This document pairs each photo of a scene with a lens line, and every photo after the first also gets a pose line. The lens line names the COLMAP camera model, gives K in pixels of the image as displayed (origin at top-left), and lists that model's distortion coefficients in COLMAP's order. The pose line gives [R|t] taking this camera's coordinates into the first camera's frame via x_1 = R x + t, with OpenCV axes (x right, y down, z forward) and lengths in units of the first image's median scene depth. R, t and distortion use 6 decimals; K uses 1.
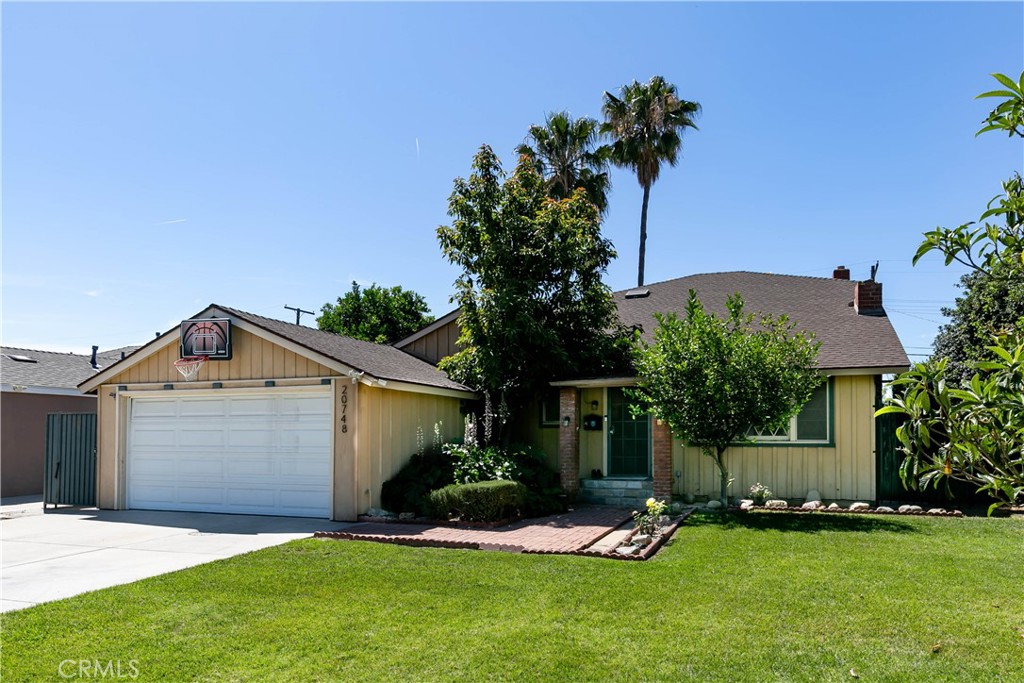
lens RADIAL K [[715.2, 0, 503.0], [0, 715.2, 406.8], [0, 0, 1]] dist [-0.001471, 0.002315]
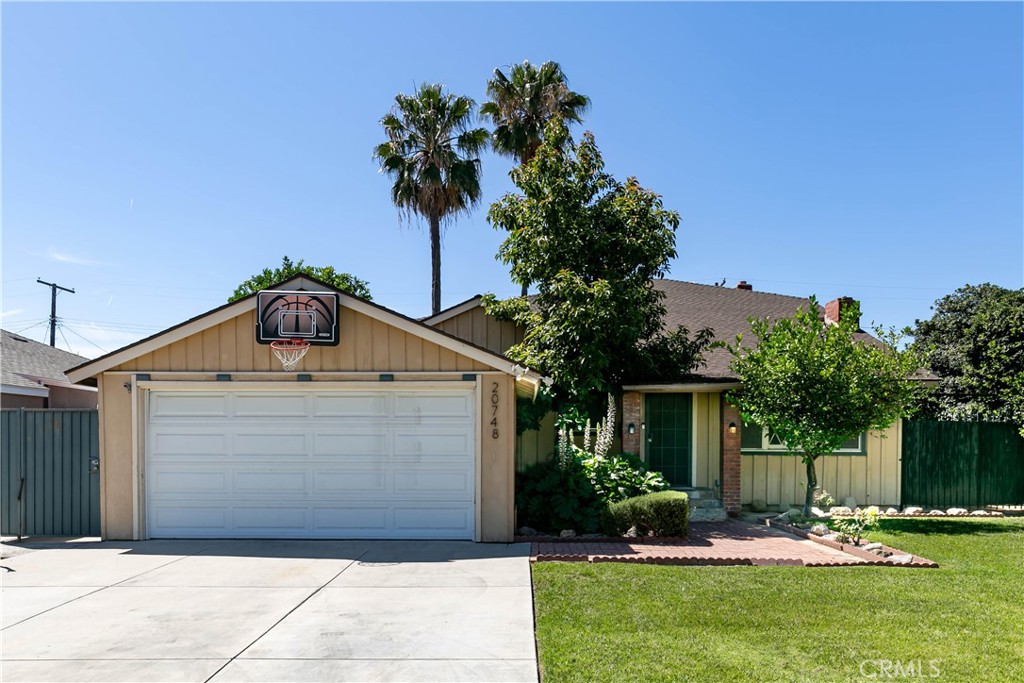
lens RADIAL K [[765.0, 0, 514.7], [0, 765.0, 456.1], [0, 0, 1]] dist [0.001837, 0.000475]
pose [[0.943922, -0.001486, 0.330165, -0.432489], [-0.016157, 0.998584, 0.050686, 0.009345], [-0.329773, -0.053179, 0.942561, 0.119201]]
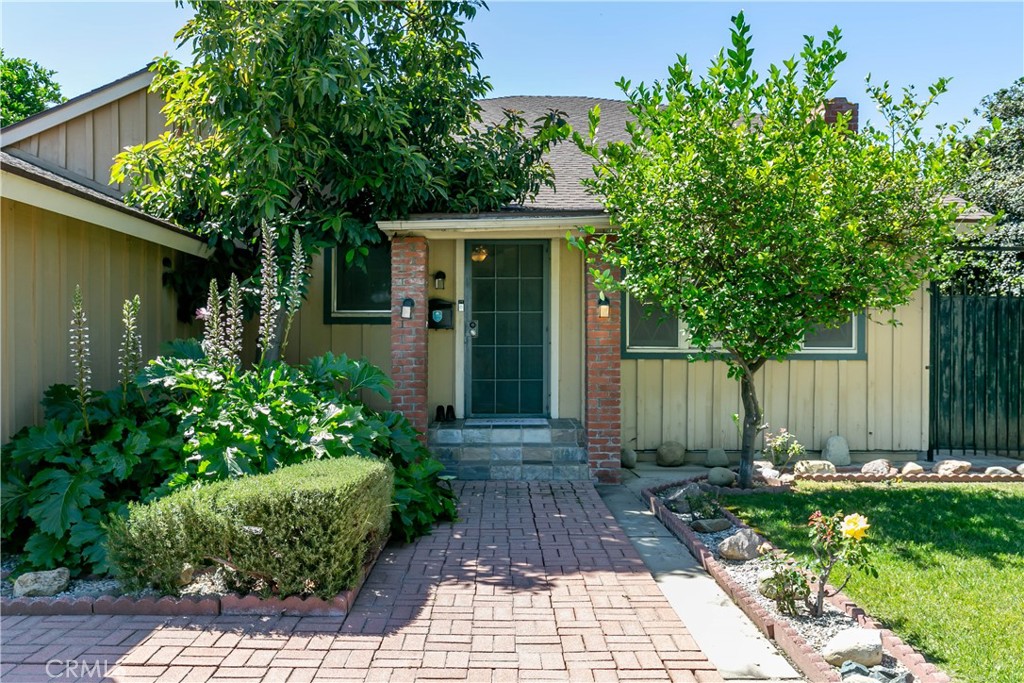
lens RADIAL K [[903.5, 0, 512.2], [0, 903.5, 342.7], [0, 0, 1]] dist [0.013589, -0.010785]
pose [[0.930360, 0.001852, 0.366642, -0.073853], [-0.015754, 0.999266, 0.034929, 0.023673], [-0.366308, -0.038272, 0.929706, 0.467495]]
